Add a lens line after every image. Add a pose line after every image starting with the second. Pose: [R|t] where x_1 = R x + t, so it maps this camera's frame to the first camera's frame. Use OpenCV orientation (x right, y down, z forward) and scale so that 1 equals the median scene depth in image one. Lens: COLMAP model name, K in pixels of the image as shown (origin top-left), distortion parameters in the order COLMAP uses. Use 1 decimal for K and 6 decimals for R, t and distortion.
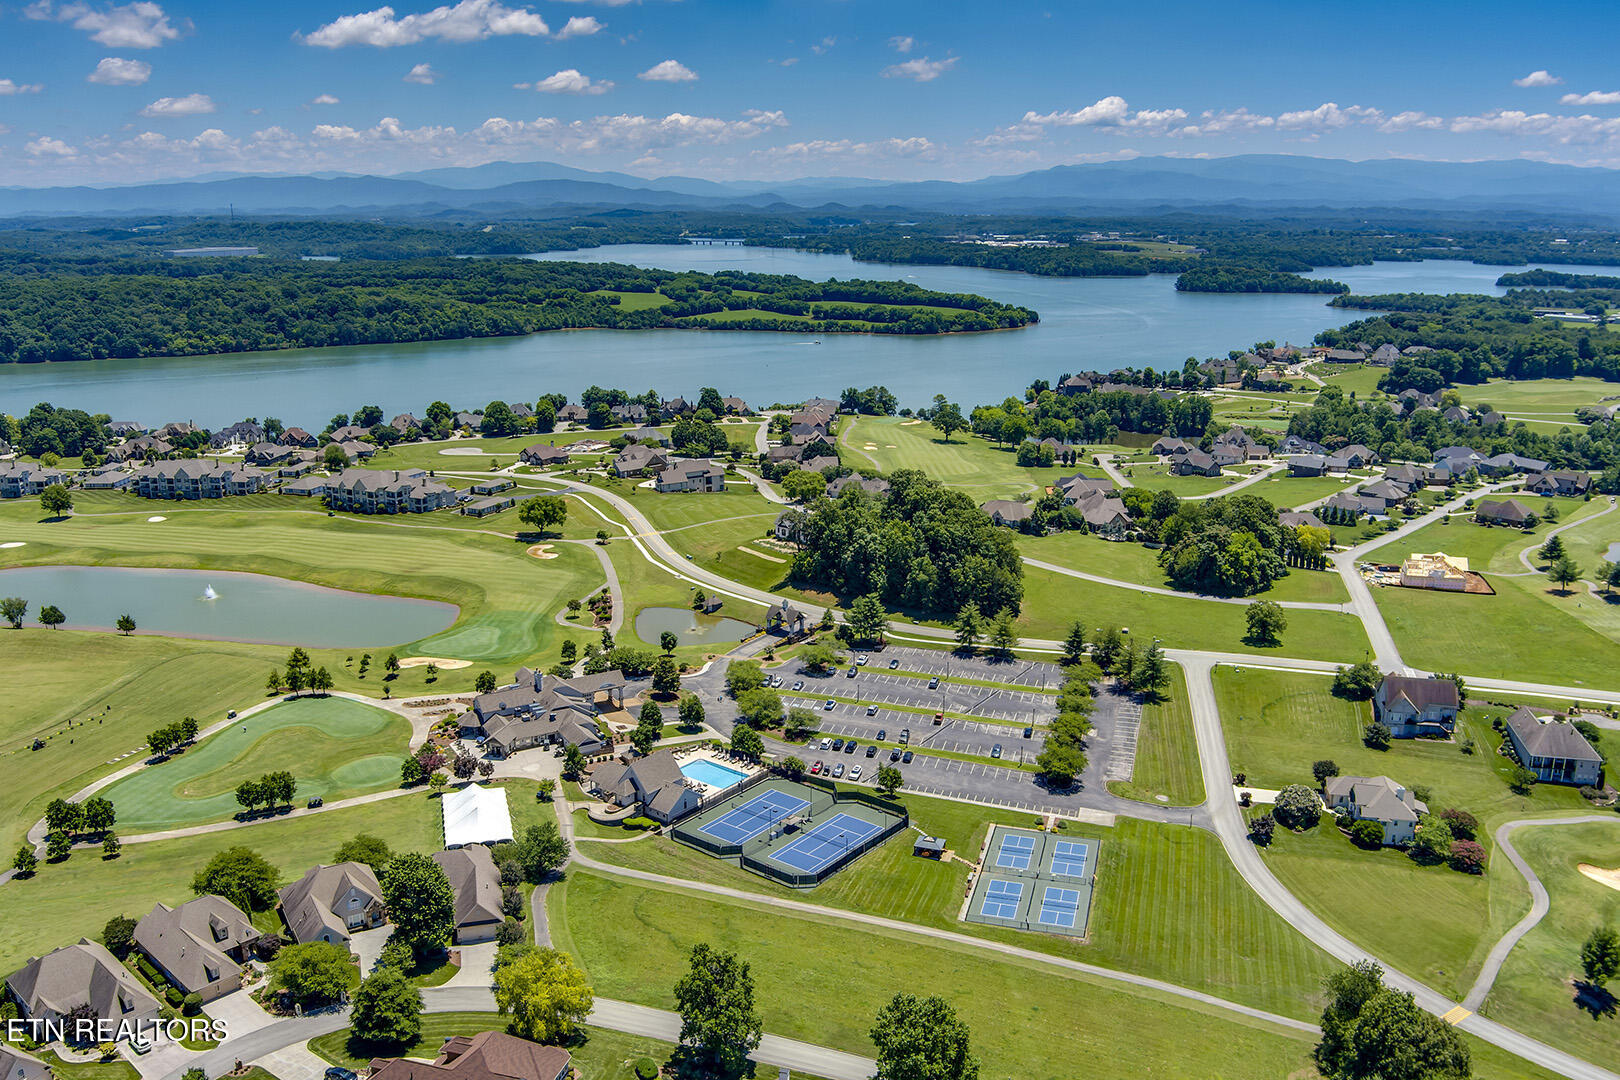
lens RADIAL K [[1353.3, 0, 821.0], [0, 1353.3, 579.1], [0, 0, 1]] dist [-0.074630, 0.019516]
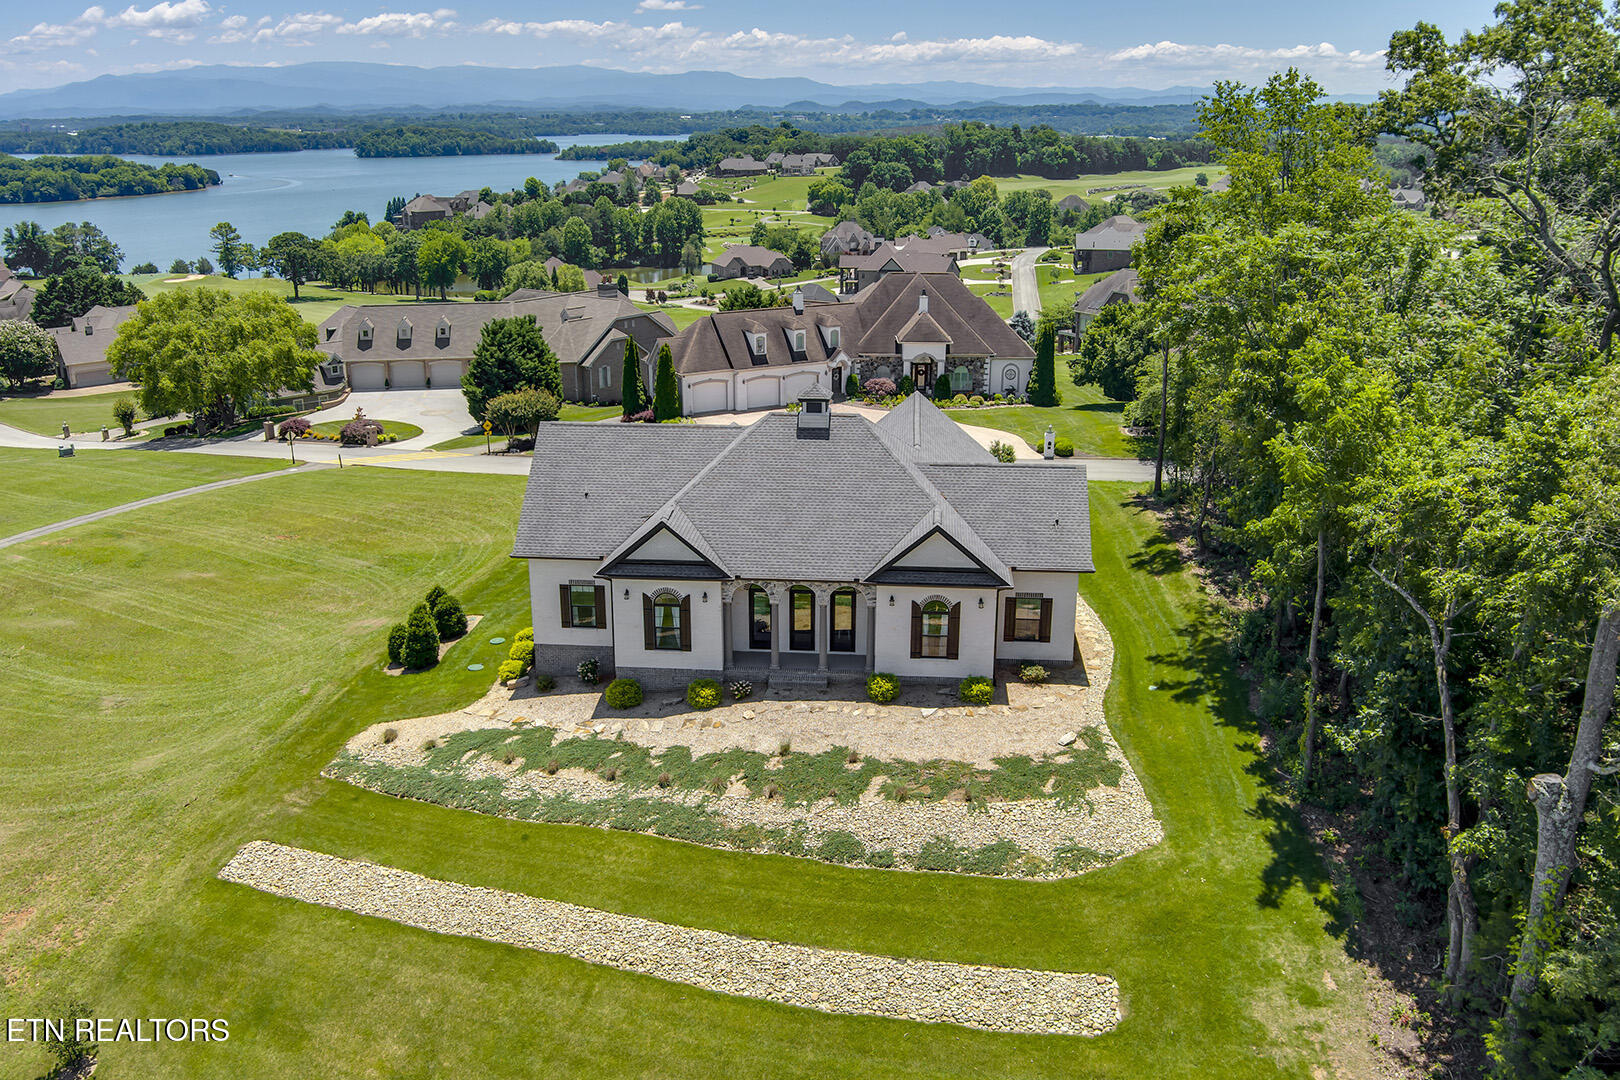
lens RADIAL K [[1353.3, 0, 821.0], [0, 1353.3, 579.1], [0, 0, 1]] dist [-0.074630, 0.019516]
pose [[0.799121, -0.195961, 0.568336, -0.033165], [0.162469, 0.980600, 0.109666, -0.020196], [-0.578800, 0.004700, 0.815456, 0.381276]]
